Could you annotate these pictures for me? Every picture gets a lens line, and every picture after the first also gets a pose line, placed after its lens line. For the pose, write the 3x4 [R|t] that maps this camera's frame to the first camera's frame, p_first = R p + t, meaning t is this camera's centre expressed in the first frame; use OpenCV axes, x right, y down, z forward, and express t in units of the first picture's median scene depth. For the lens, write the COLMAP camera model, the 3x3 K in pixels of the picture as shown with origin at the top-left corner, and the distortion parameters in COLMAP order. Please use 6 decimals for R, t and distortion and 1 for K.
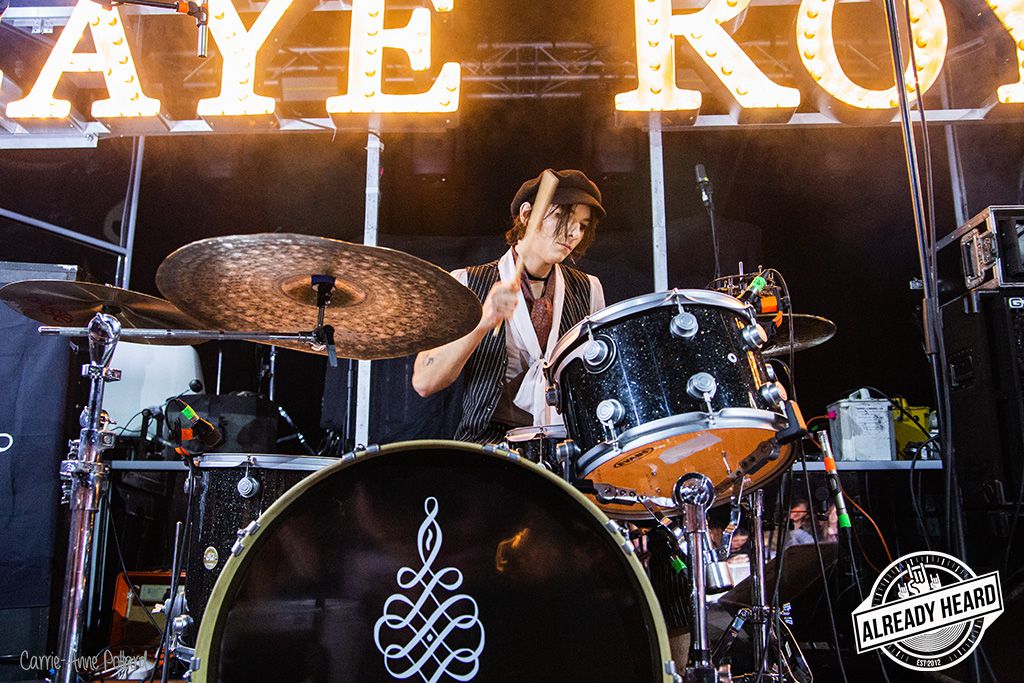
lens RADIAL K [[865.4, 0, 487.1], [0, 865.4, 319.2], [0, 0, 1]] dist [-0.101240, 0.039105]
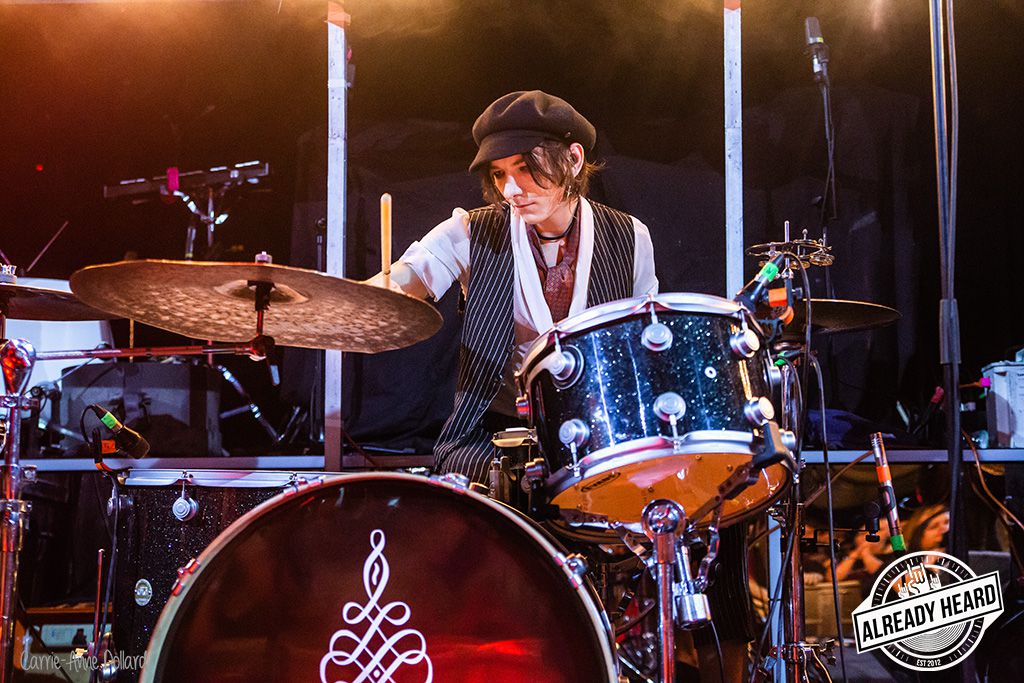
lens RADIAL K [[1470.7, 0, 518.4], [0, 1470.7, 342.7], [0, 0, 1]] dist [0.082995, 0.000000]
pose [[0.999020, -0.015813, -0.041343, 0.146844], [0.020752, 0.992323, 0.121922, -0.178292], [0.039098, -0.122660, 0.991678, -0.541080]]
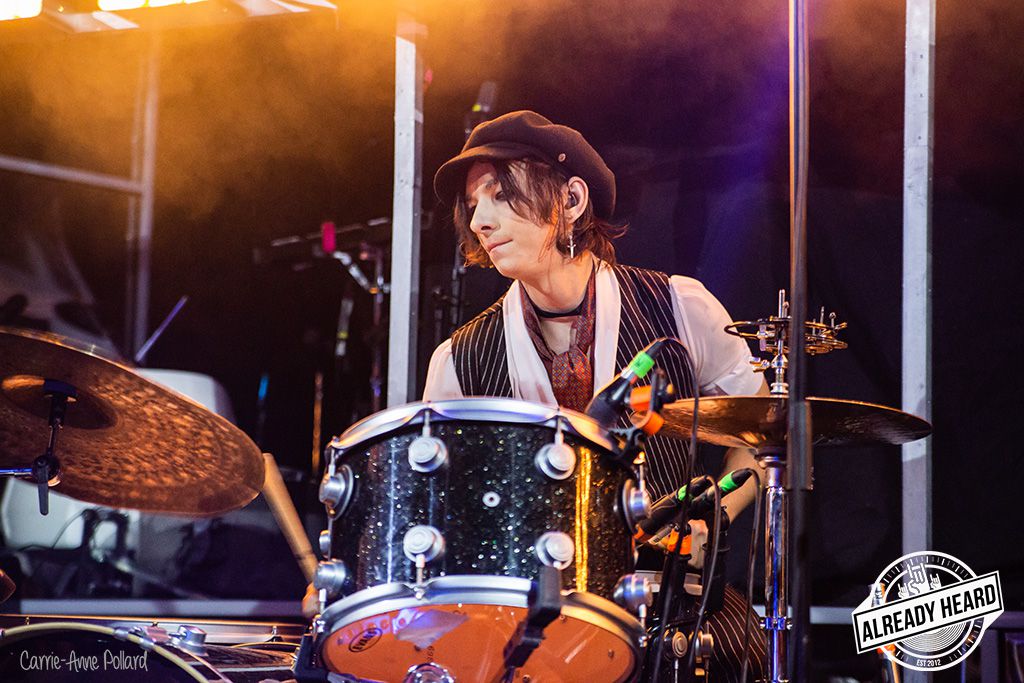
lens RADIAL K [[2147.3, 0, 504.4], [0, 2147.3, 342.0], [0, 0, 1]] dist [0.263748, 0.000000]
pose [[0.930857, -0.037272, -0.363478, 0.933852], [0.064915, 0.995828, 0.064129, -0.194074], [0.359571, -0.083290, 0.929393, -0.617212]]
